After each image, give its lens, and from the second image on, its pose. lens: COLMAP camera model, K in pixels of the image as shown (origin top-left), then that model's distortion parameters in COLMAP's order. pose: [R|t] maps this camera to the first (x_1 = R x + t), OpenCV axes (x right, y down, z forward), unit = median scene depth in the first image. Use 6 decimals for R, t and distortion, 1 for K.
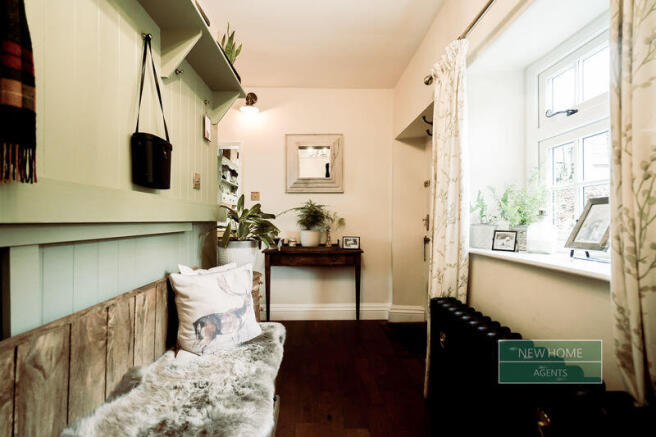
lens RADIAL K [[305.2, 0, 320.5], [0, 305.2, 215.5], [0, 0, 1]] dist [-0.001046, 0.001021]
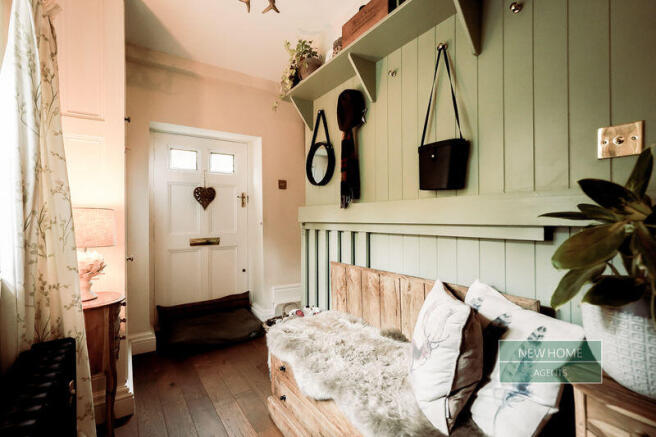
lens RADIAL K [[305.2, 0, 320.5], [0, 305.2, 215.5], [0, 0, 1]] dist [-0.001046, 0.001021]
pose [[-0.834819, -0.000124, -0.550524, 0.403140], [0.007504, 0.999905, -0.011604, 0.002740], [0.550473, -0.013818, -0.834739, 1.865780]]
